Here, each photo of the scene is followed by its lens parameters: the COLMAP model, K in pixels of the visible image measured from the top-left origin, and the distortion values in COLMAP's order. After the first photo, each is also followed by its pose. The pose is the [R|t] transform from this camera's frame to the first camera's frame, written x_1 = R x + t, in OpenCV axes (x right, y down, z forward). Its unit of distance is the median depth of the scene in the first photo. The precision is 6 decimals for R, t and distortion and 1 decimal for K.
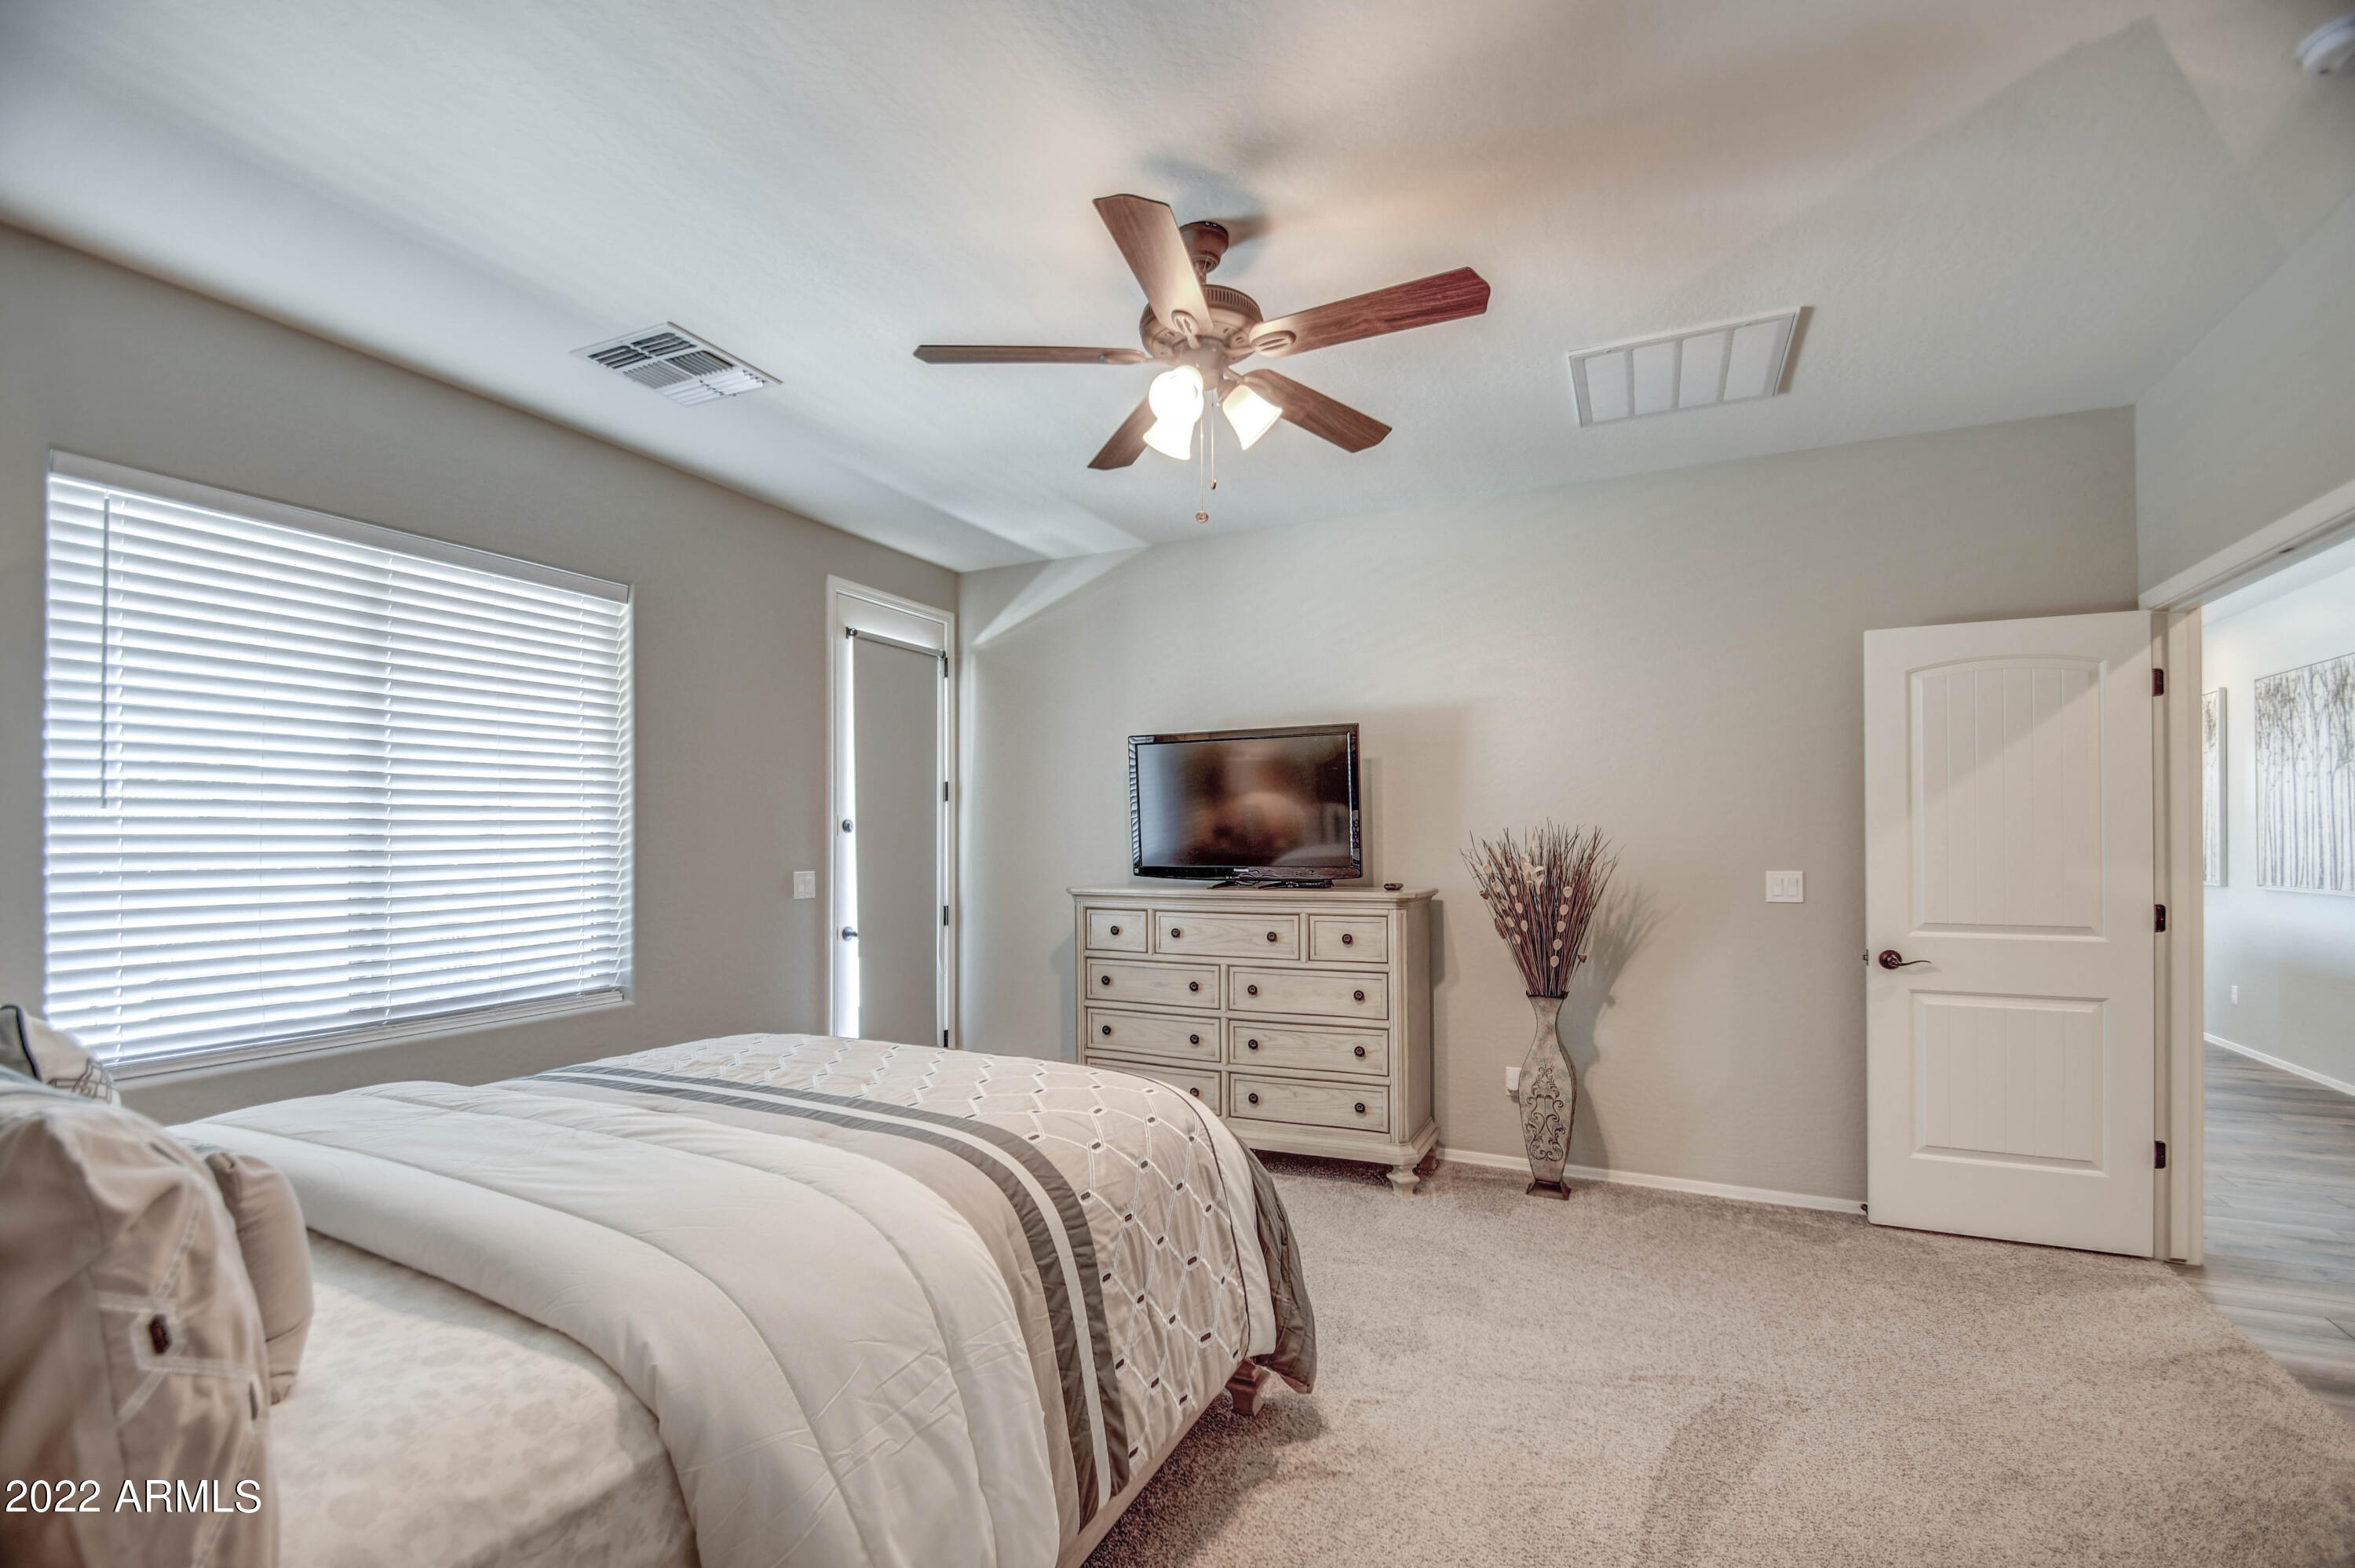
lens RADIAL K [[1038.4, 0, 1174.6], [0, 1038.4, 839.0], [0, 0, 1]] dist [0.015460, -0.012038]
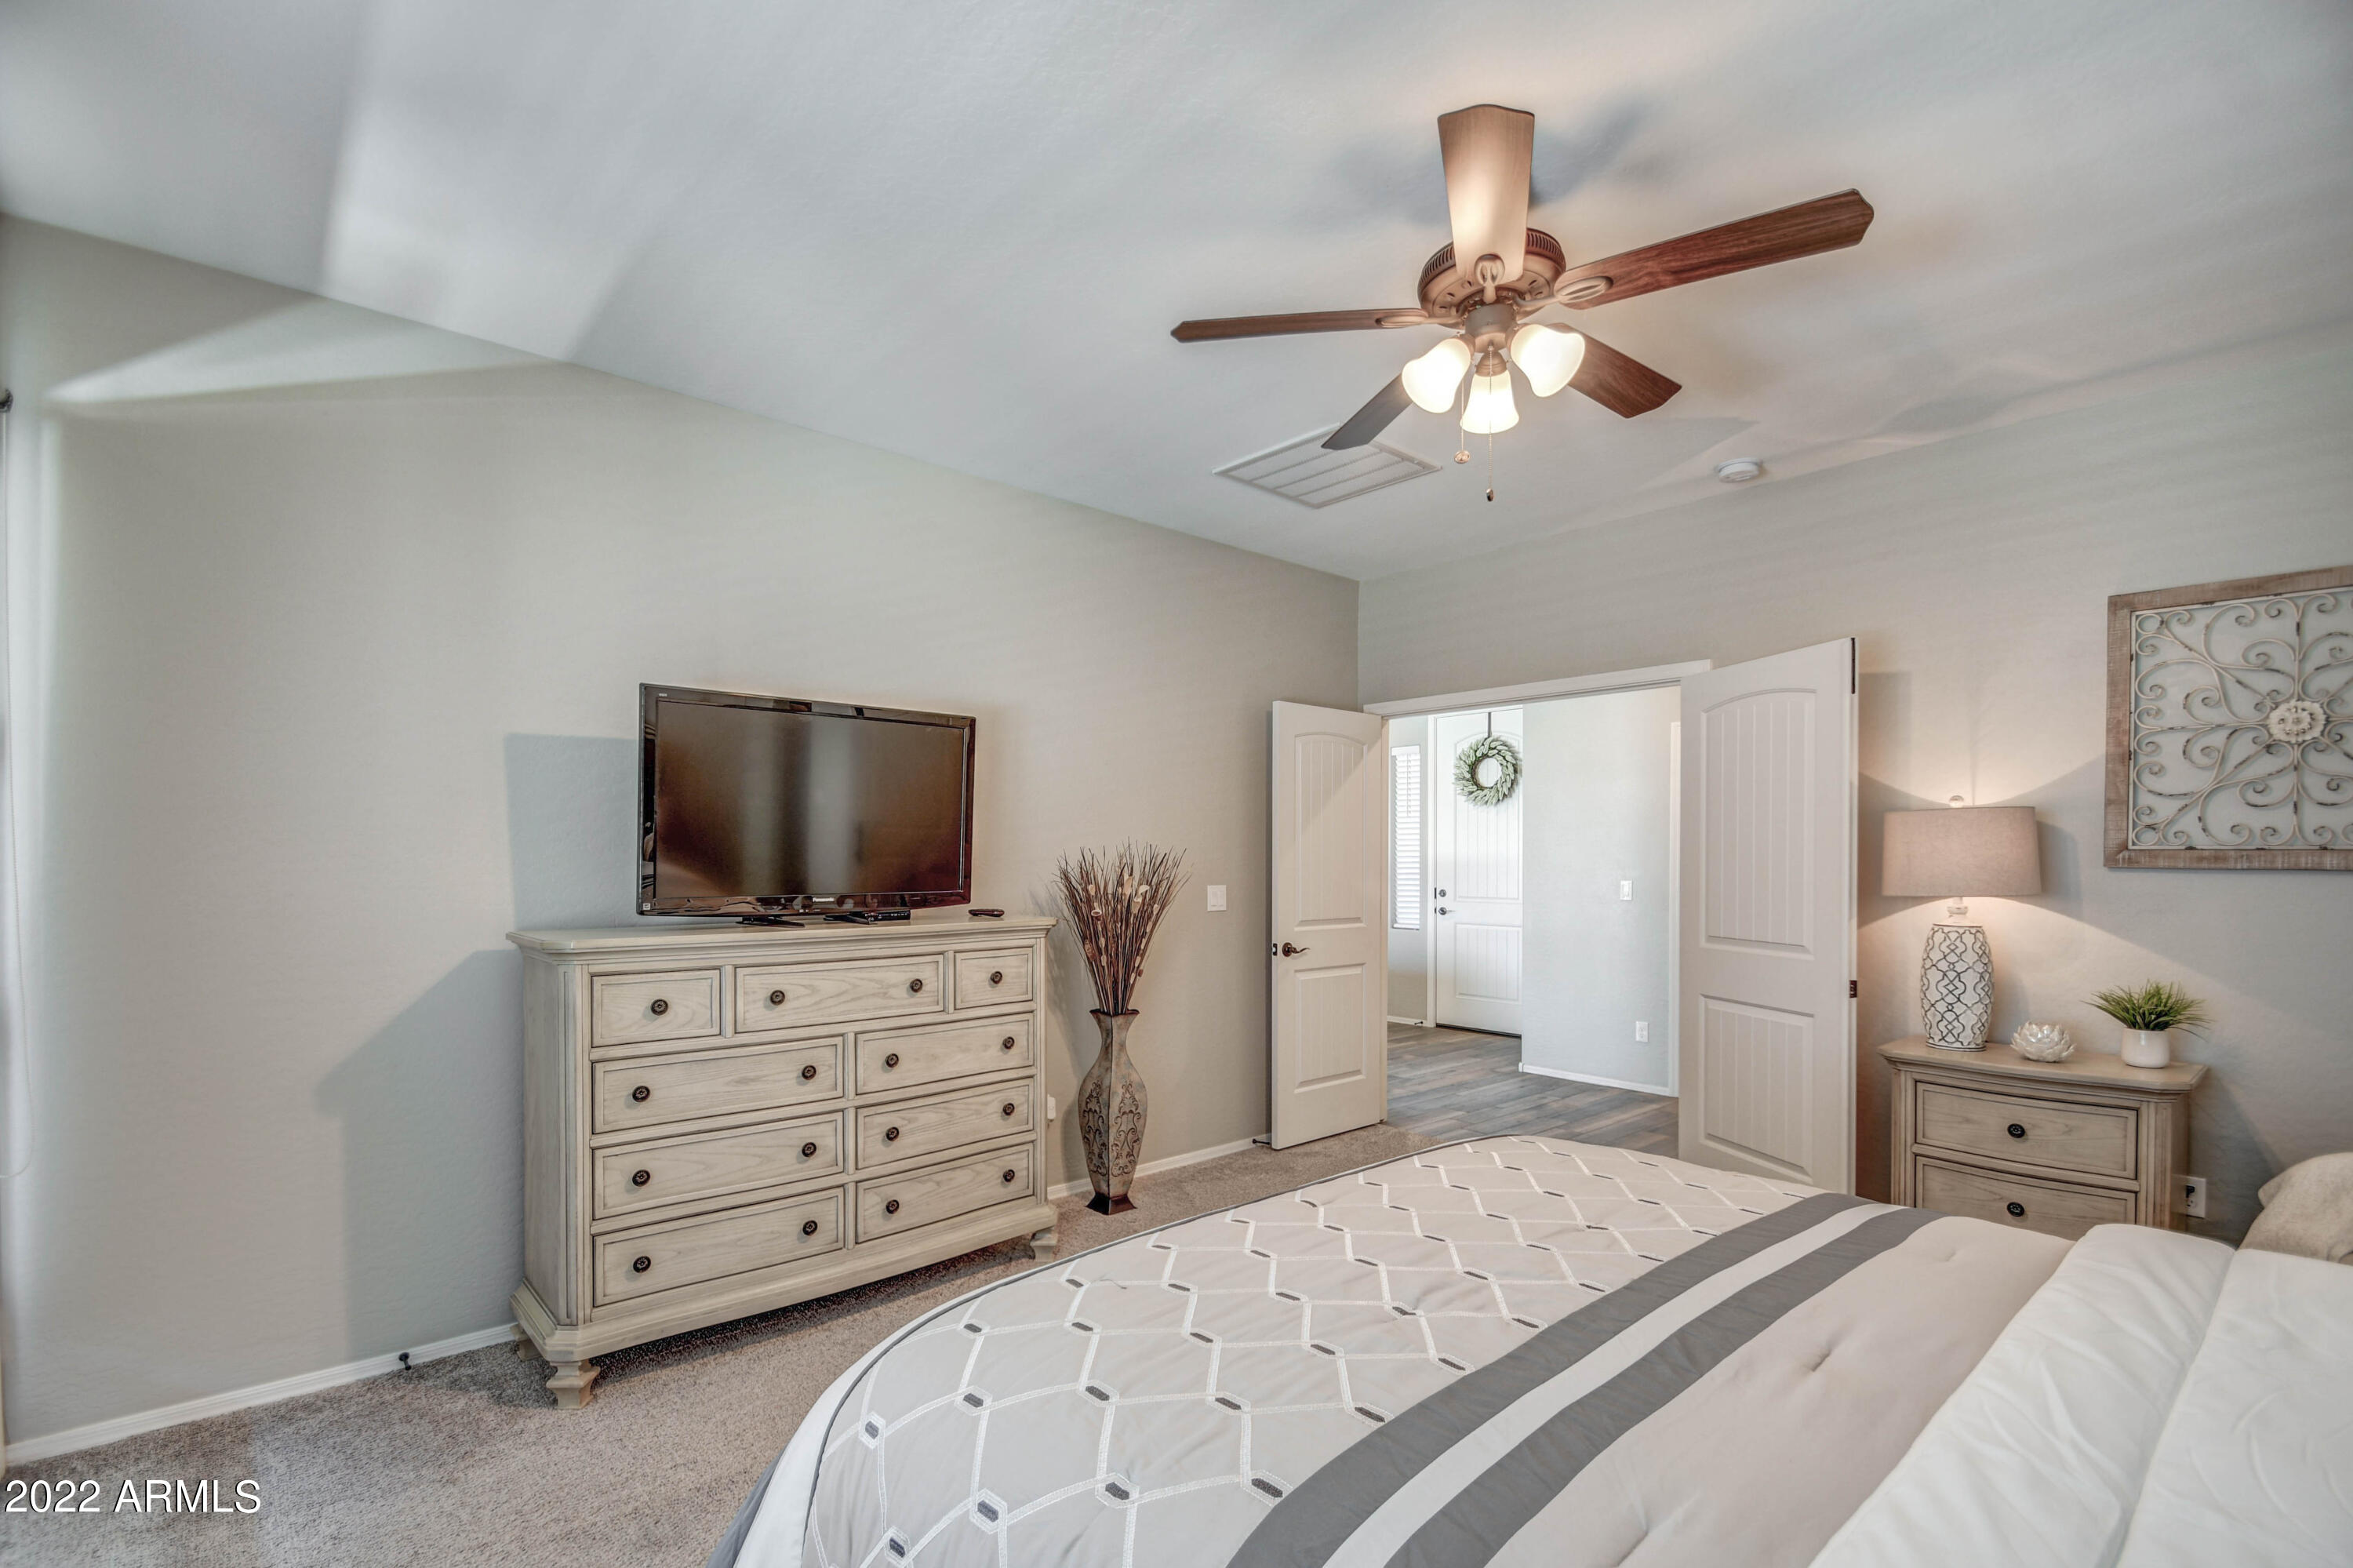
lens RADIAL K [[1060.6, 0, 1174.6], [0, 1060.6, 879.1], [0, 0, 1]] dist [0.016075, -0.013842]
pose [[0.386300, -0.011226, 0.922305, -0.552974], [-0.001405, 0.999918, 0.012759, 0.006614], [-0.922372, -0.006224, 0.386253, 0.534643]]
